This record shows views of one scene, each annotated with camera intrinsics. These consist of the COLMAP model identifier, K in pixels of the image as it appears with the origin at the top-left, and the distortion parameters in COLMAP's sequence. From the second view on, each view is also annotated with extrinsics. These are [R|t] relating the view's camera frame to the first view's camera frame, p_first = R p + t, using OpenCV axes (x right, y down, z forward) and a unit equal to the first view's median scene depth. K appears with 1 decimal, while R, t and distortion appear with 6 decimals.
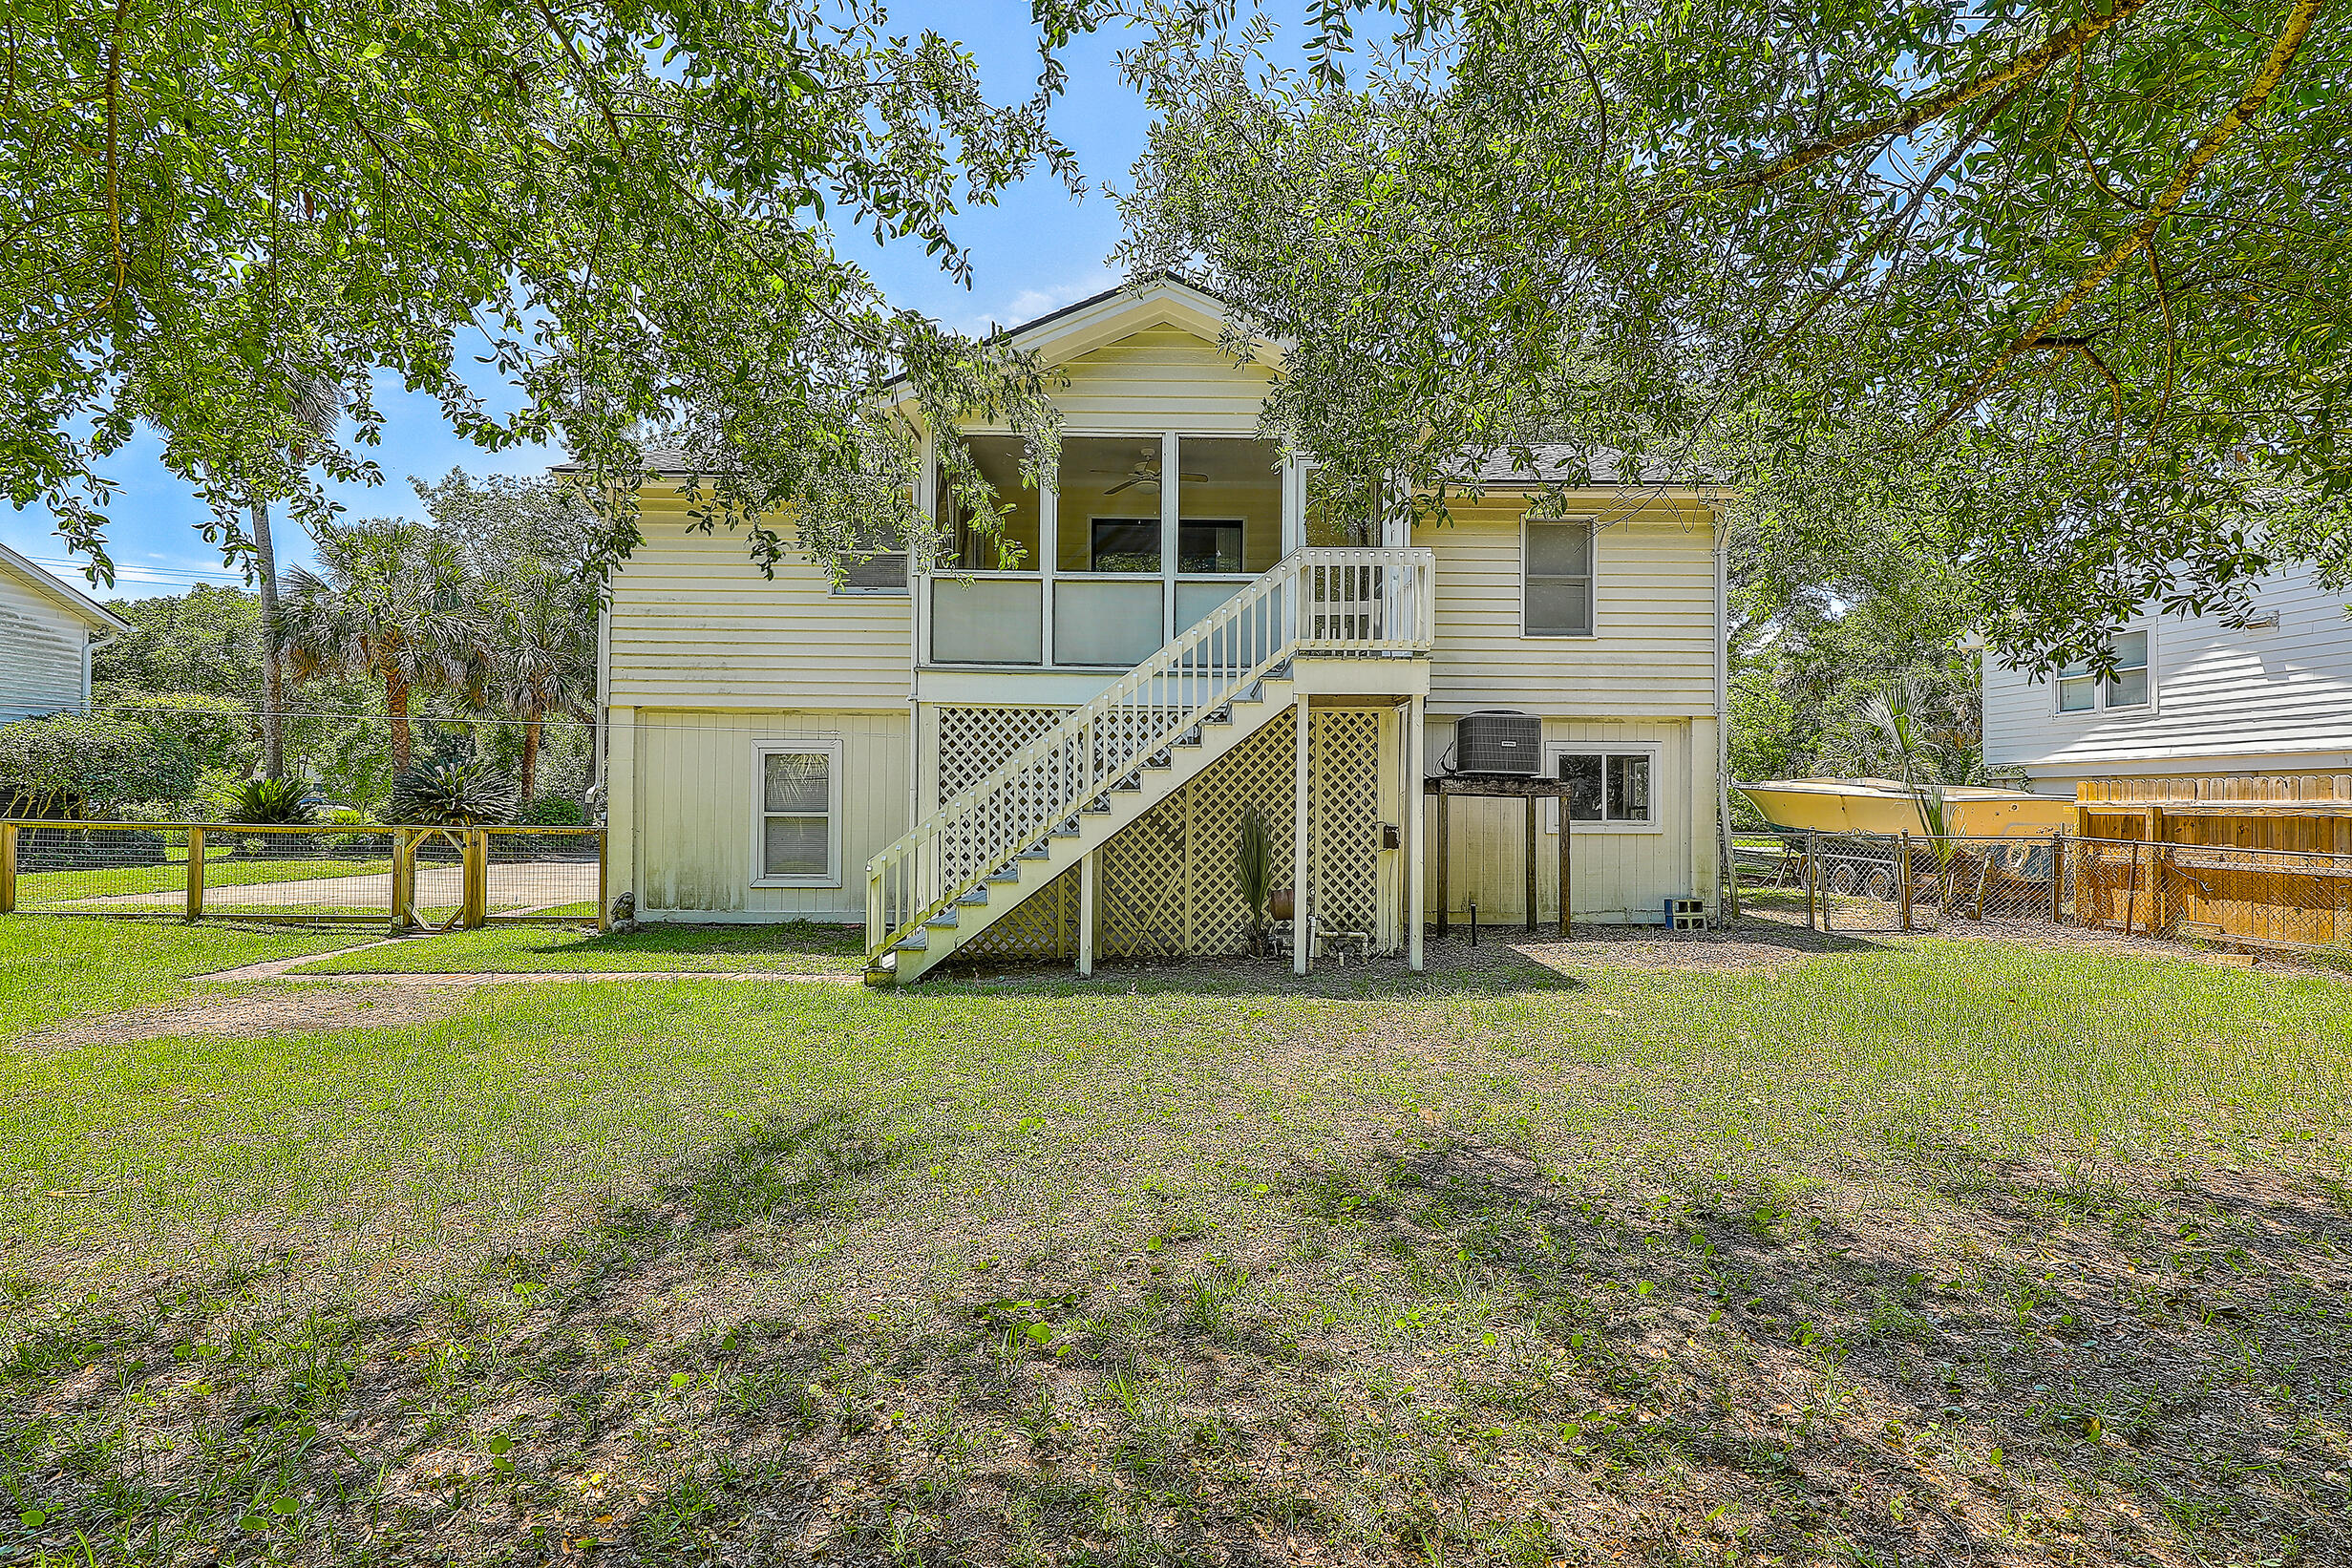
lens RADIAL K [[1074.3, 0, 1170.8], [0, 1074.3, 790.5], [0, 0, 1]] dist [-0.003115, -0.000297]
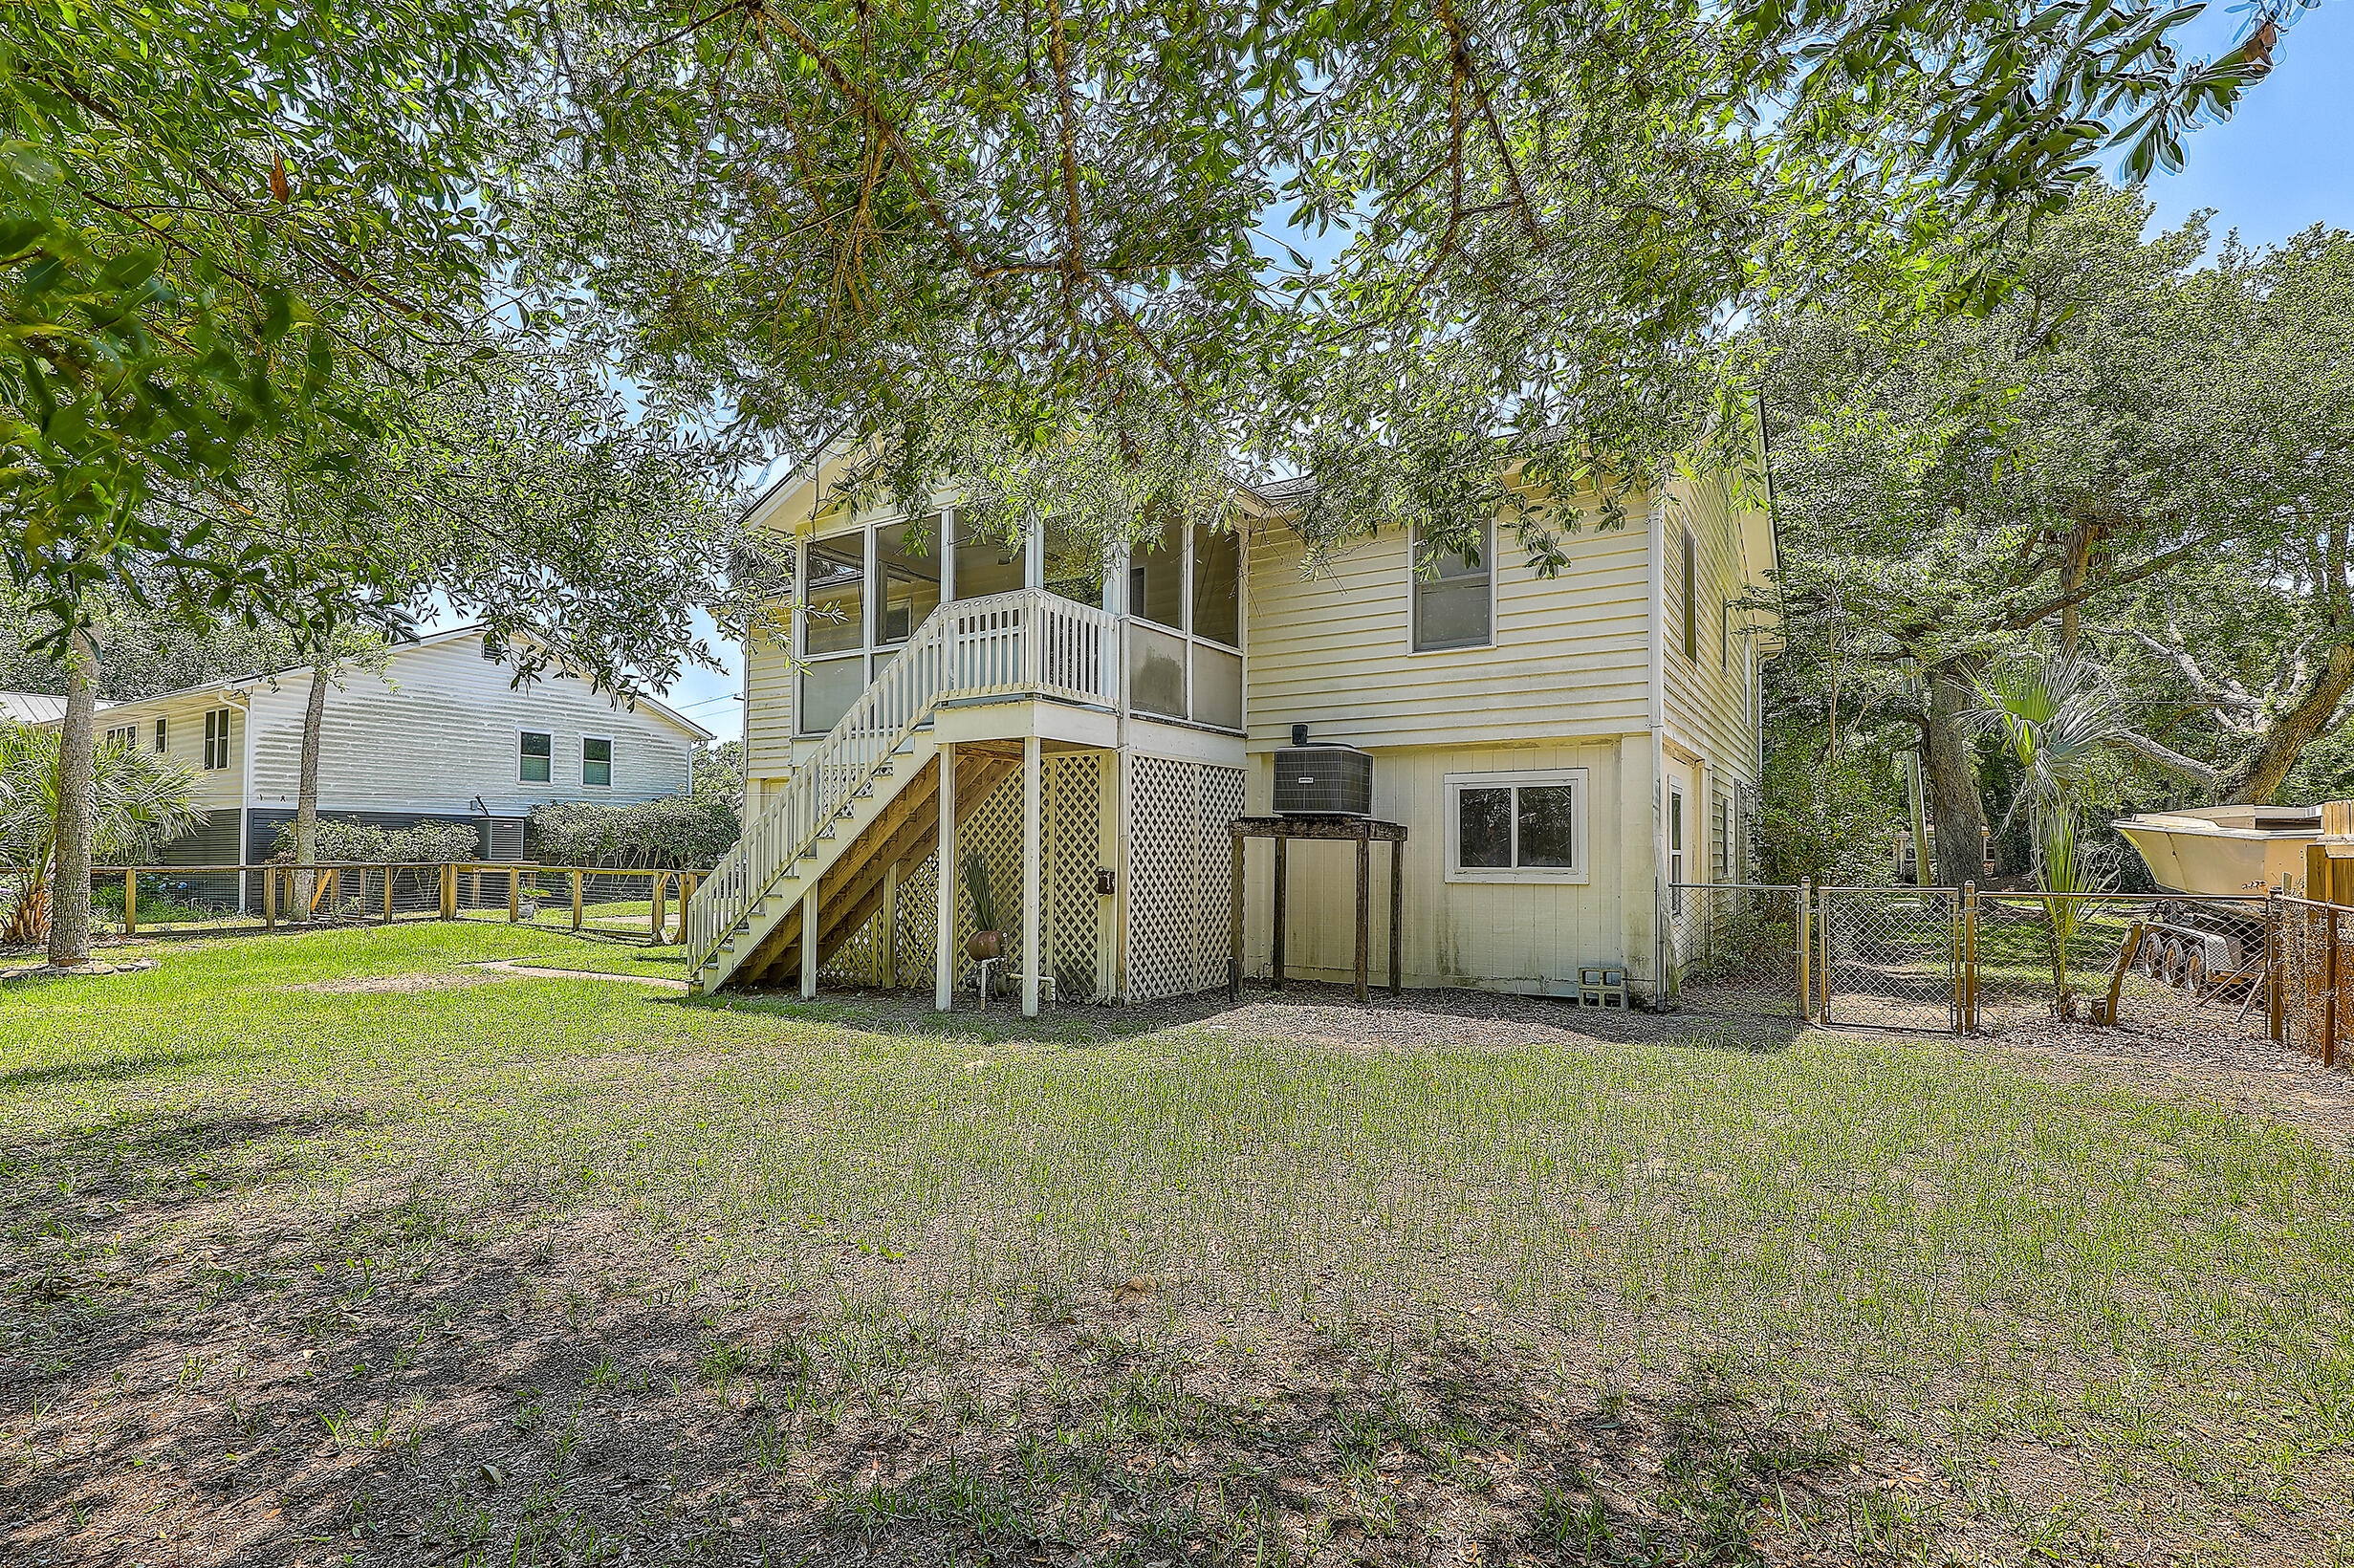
lens RADIAL K [[1075.2, 0, 1176.1], [0, 1075.2, 835.8], [0, 0, 1]] dist [-0.003115, -0.000297]
pose [[0.842329, -0.014423, -0.538771, 0.730134], [0.010209, 0.999889, -0.010806, 0.011458], [0.538868, 0.003601, 0.842383, 0.198853]]
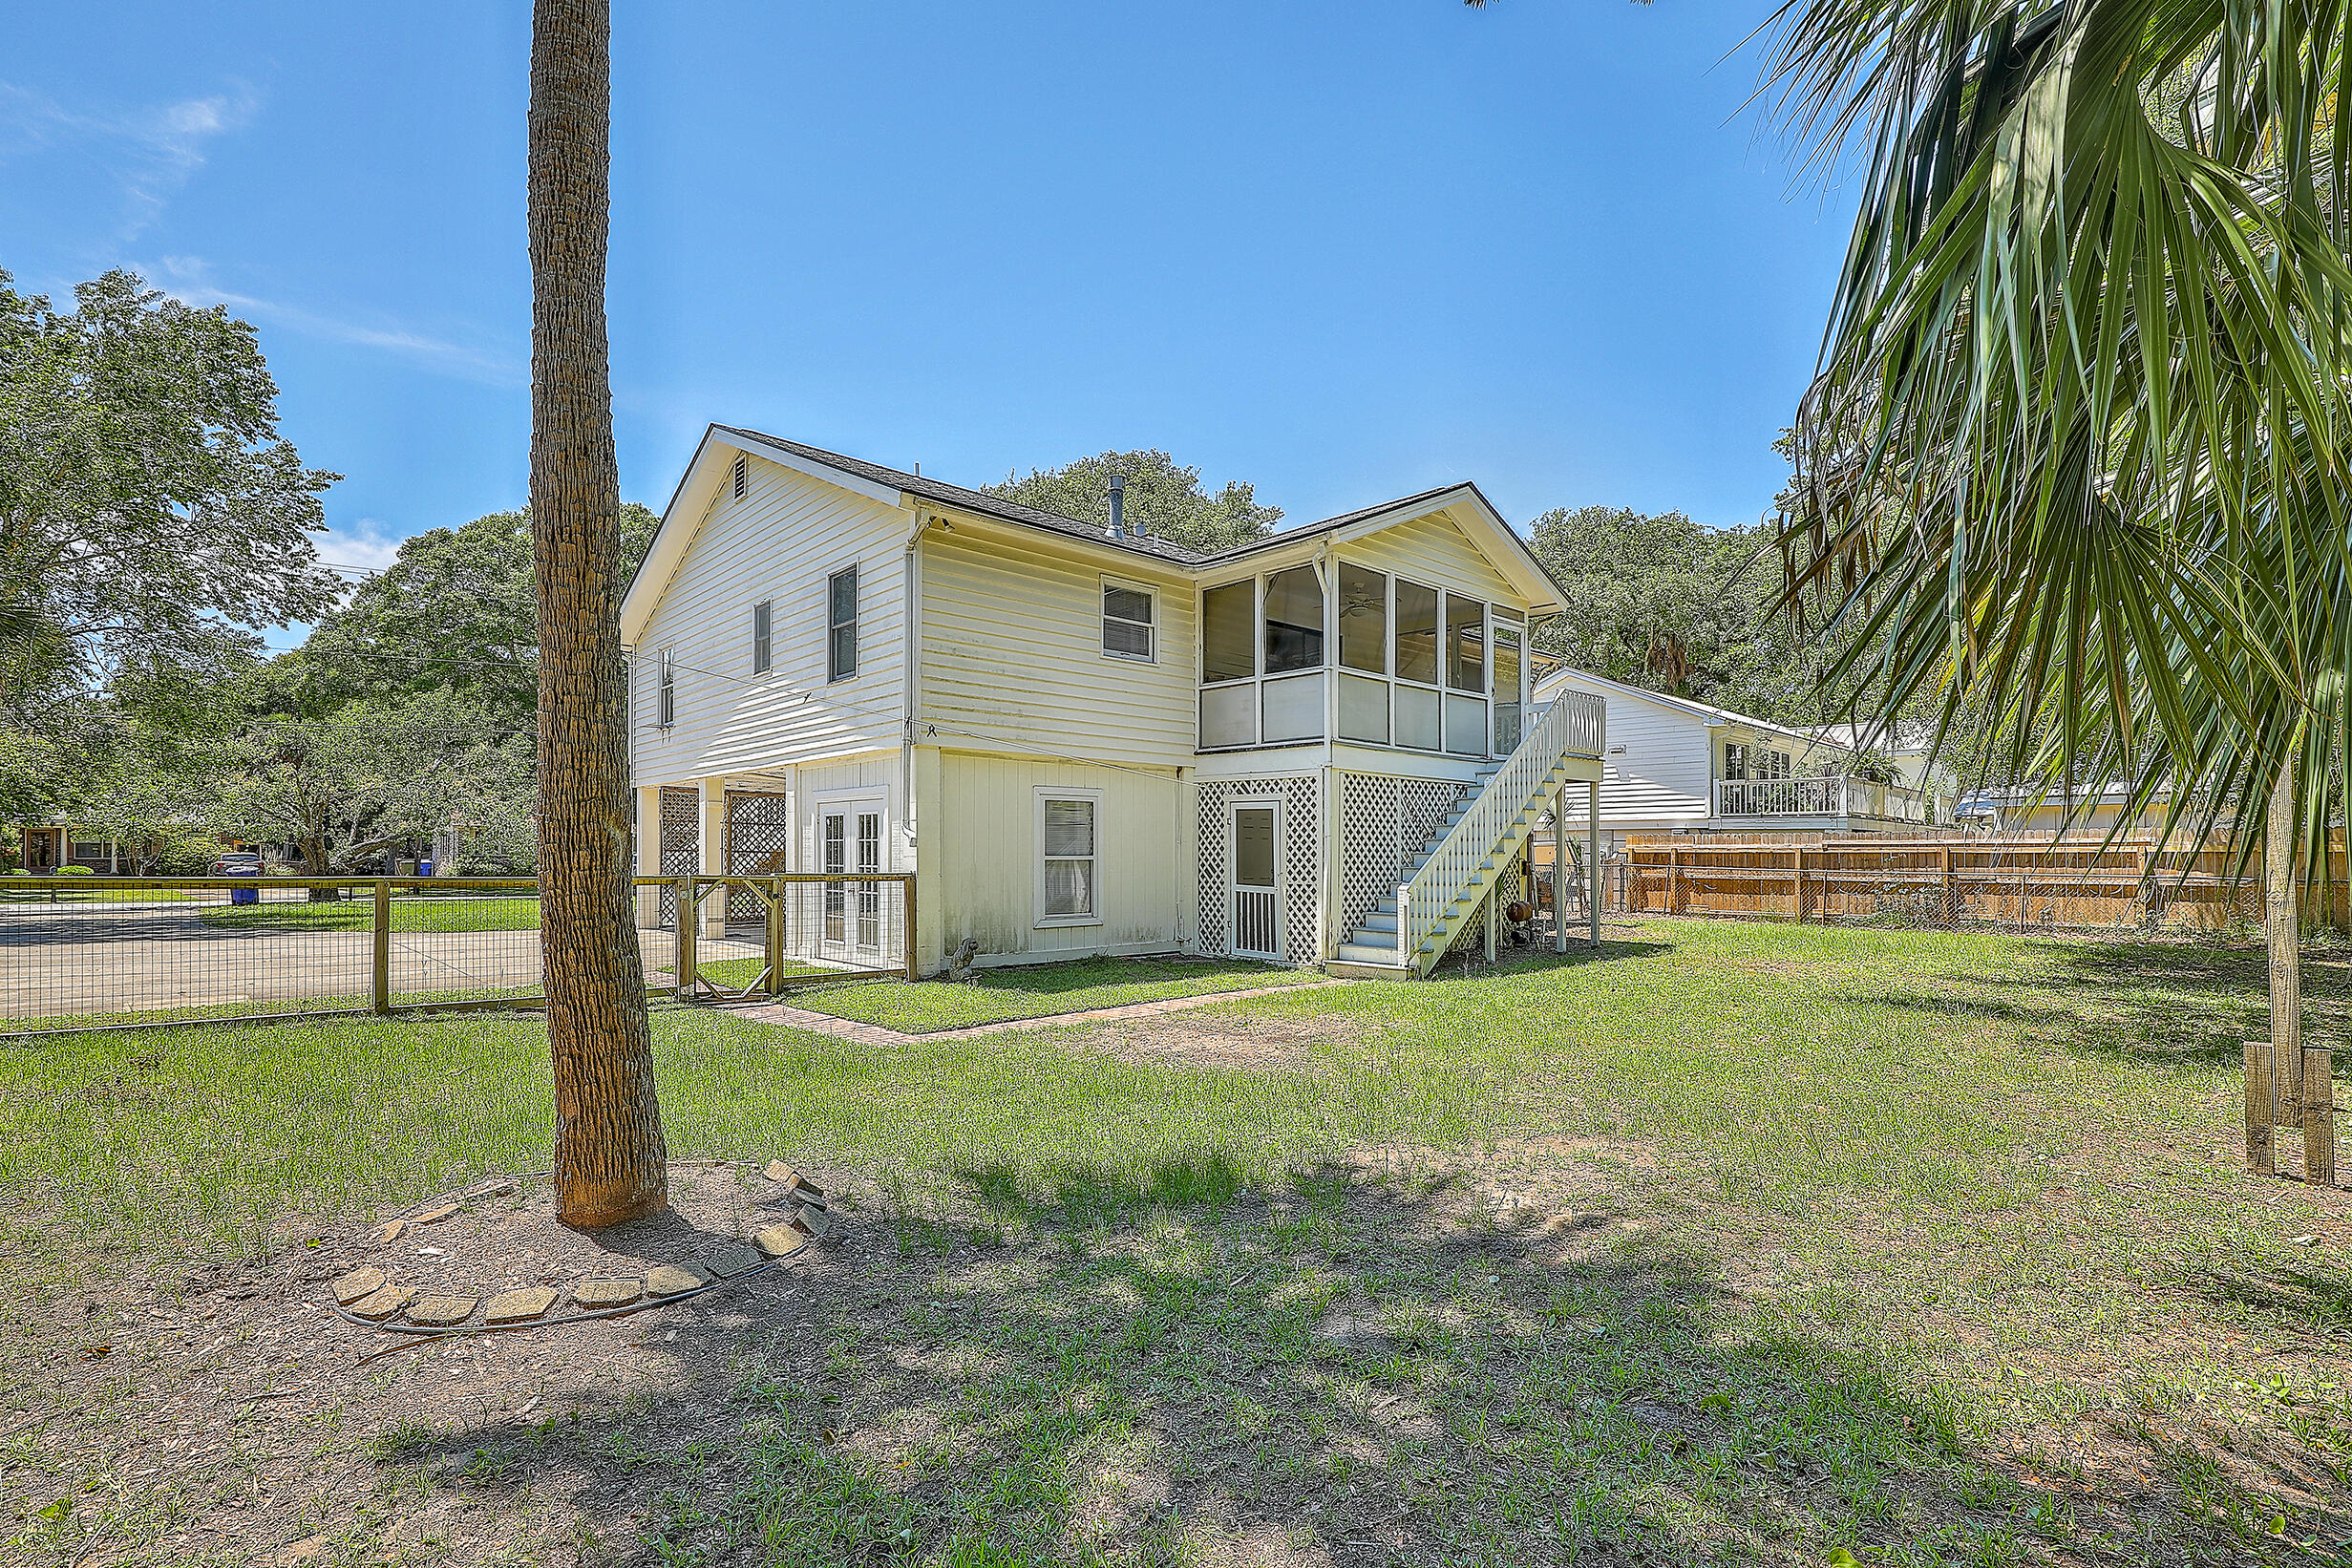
lens RADIAL K [[1074.3, 0, 1210.9], [0, 1074.3, 854.9], [0, 0, 1]] dist [-0.003115, -0.000297]
pose [[0.731437, -0.005500, 0.681886, -1.148957], [-0.007812, 0.999834, 0.016444, 0.001259], [-0.681864, -0.017354, 0.731273, 0.146848]]
